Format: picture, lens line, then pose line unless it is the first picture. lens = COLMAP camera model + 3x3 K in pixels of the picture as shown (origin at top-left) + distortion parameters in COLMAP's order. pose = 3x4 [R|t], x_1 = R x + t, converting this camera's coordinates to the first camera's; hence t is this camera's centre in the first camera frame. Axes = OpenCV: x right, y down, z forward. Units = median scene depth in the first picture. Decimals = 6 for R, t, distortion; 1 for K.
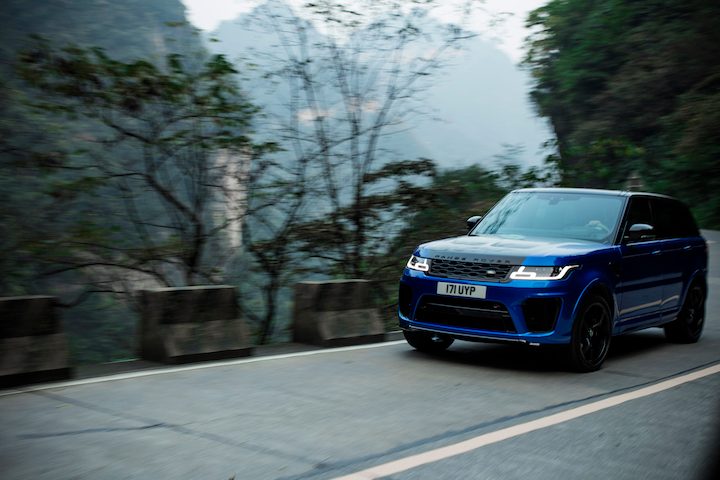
lens RADIAL K [[1076.6, 0, 361.1], [0, 1076.6, 242.0], [0, 0, 1]] dist [0.081088, 0.000000]
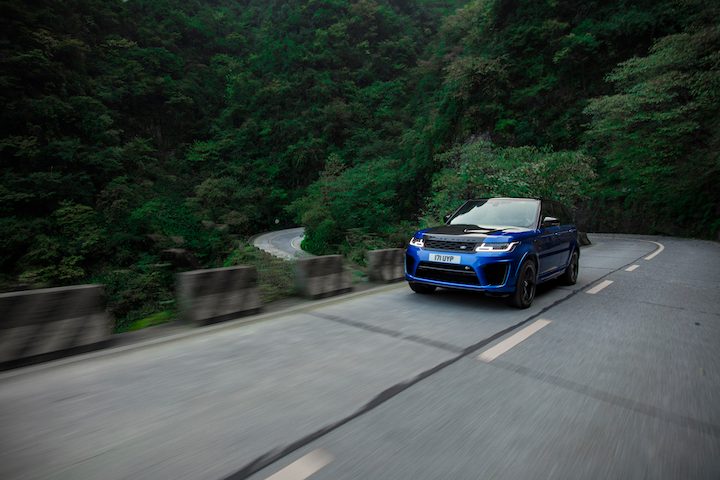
lens RADIAL K [[426.3, 0, 358.9], [0, 426.3, 239.4], [0, 0, 1]] dist [0.000406, -0.000263]
pose [[0.997776, -0.013678, -0.065234, 0.006760], [0.014574, 0.999805, 0.013287, 0.005574], [0.065039, -0.014209, 0.997782, 0.350805]]
